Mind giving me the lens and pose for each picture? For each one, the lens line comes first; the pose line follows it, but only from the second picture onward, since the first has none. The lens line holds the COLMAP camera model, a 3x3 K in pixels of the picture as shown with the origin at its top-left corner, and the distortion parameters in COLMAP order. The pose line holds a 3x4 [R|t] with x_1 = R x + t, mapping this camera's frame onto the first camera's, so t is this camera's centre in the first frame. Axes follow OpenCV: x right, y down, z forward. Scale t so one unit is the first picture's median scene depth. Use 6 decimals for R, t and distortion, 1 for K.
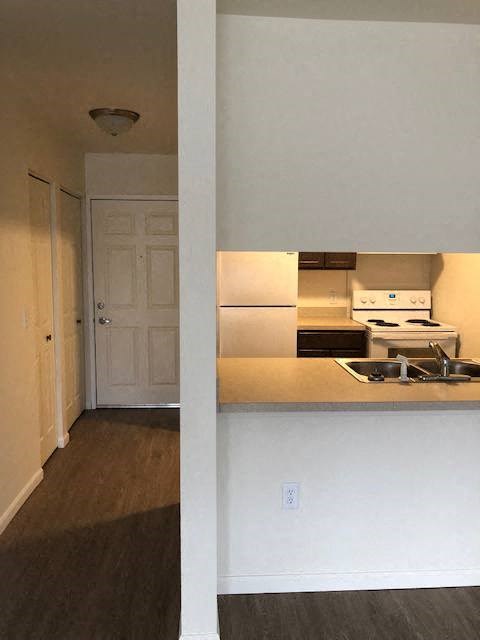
lens RADIAL K [[516.9, 0, 240.9], [0, 516.9, 320.0], [0, 0, 1]] dist [0.004629, 0.001969]
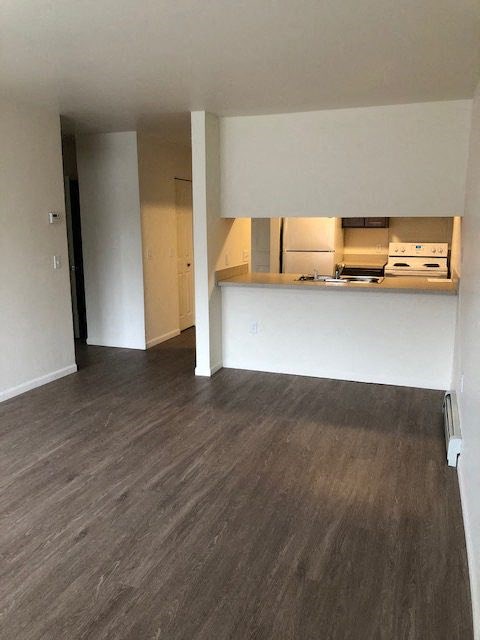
lens RADIAL K [[516.9, 0, 239.7], [0, 516.9, 320.1], [0, 0, 1]] dist [0.004629, 0.001969]
pose [[0.914937, 0.068118, -0.397807, 0.426380], [-0.034320, 0.995215, 0.091479, 0.040684], [0.402135, -0.070045, 0.912897, -0.514013]]
